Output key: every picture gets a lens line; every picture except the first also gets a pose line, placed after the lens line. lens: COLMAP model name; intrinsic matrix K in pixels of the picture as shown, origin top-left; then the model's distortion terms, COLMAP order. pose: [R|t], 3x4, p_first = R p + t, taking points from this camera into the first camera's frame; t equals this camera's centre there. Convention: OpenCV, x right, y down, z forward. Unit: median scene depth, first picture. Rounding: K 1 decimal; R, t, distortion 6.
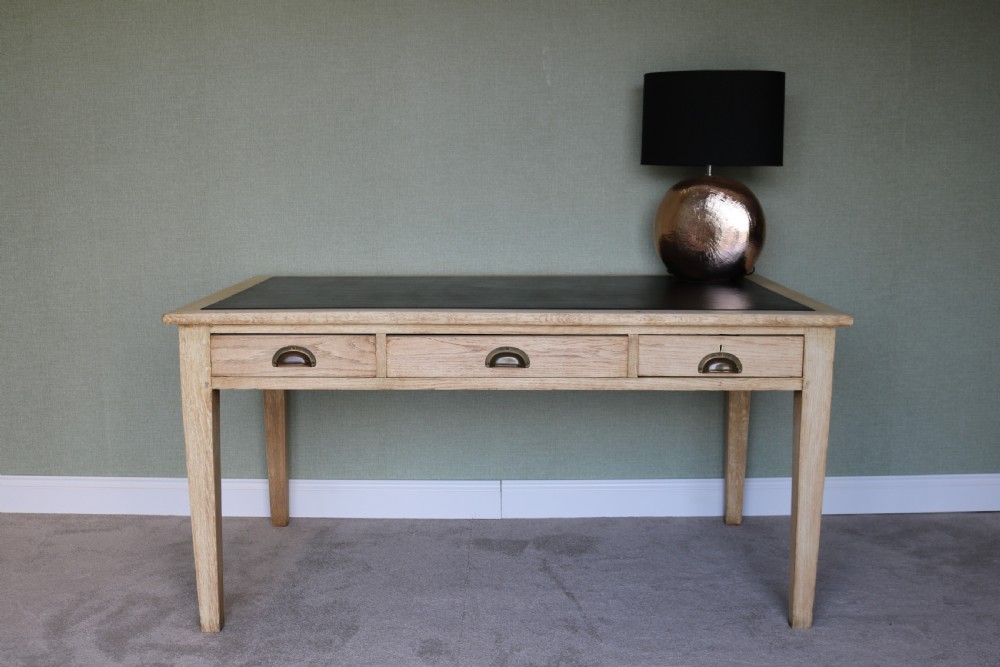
lens RADIAL K [[1070.0, 0, 498.9], [0, 1070.0, 335.9], [0, 0, 1]] dist [-0.133500, 0.144569]
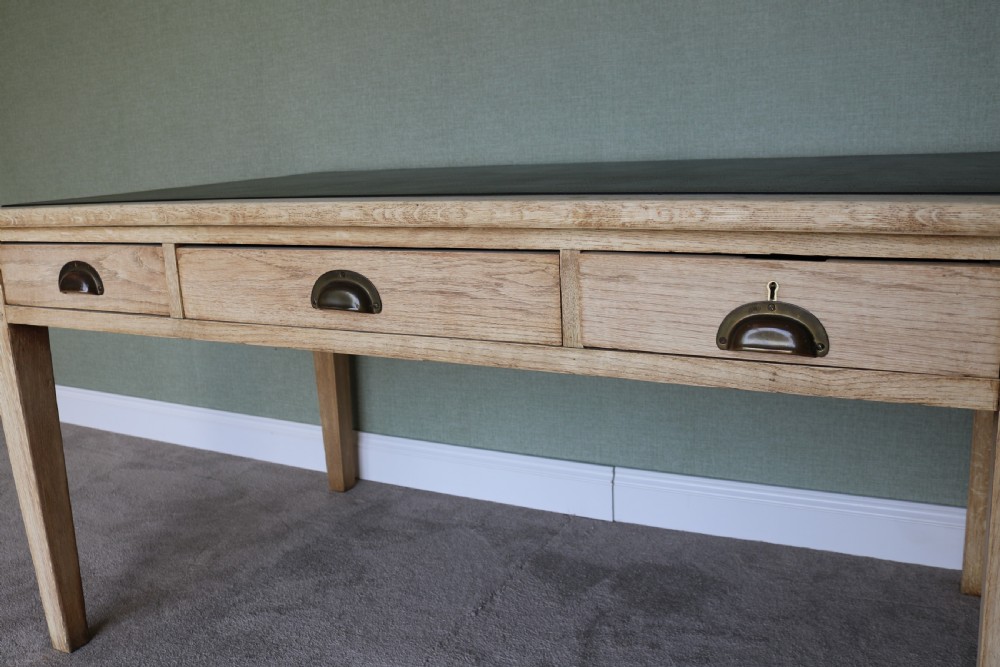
lens RADIAL K [[877.5, 0, 513.2], [0, 877.5, 335.8], [0, 0, 1]] dist [-0.150010, 0.149588]
pose [[0.888262, 0.061003, -0.455268, 0.269777], [-0.021016, 0.995501, 0.092386, 0.000964], [0.458856, -0.072495, 0.885548, 0.663945]]
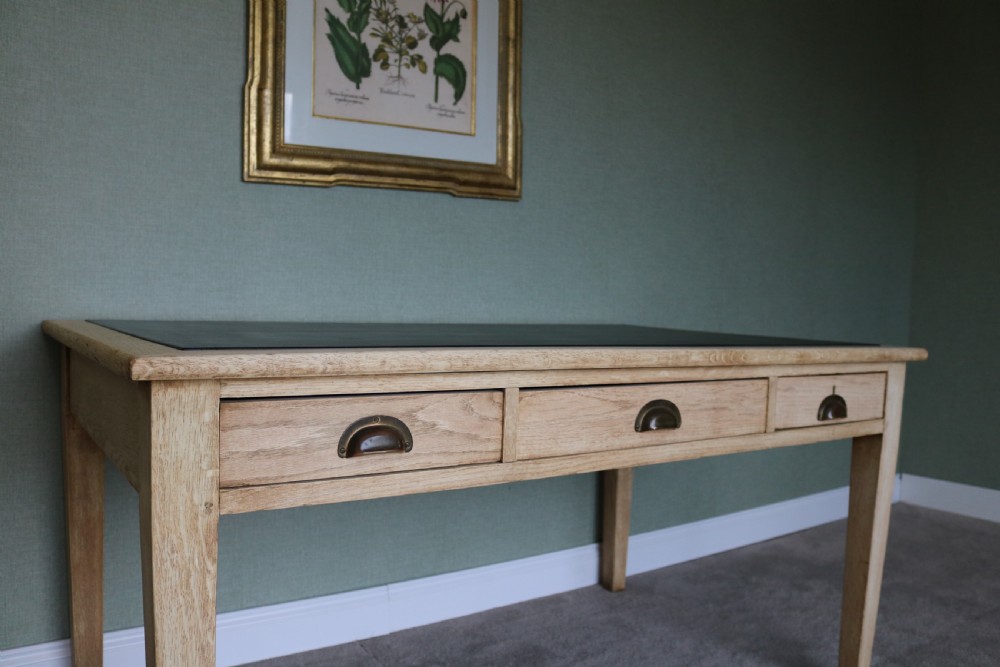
lens RADIAL K [[815.5, 0, 498.4], [0, 815.5, 336.3], [0, 0, 1]] dist [-0.151586, 0.112296]
pose [[0.821238, 0.001205, 0.570584, -0.372581], [0.052503, 0.995596, -0.077669, 0.004361], [-0.568165, 0.093742, 0.817558, 0.626533]]
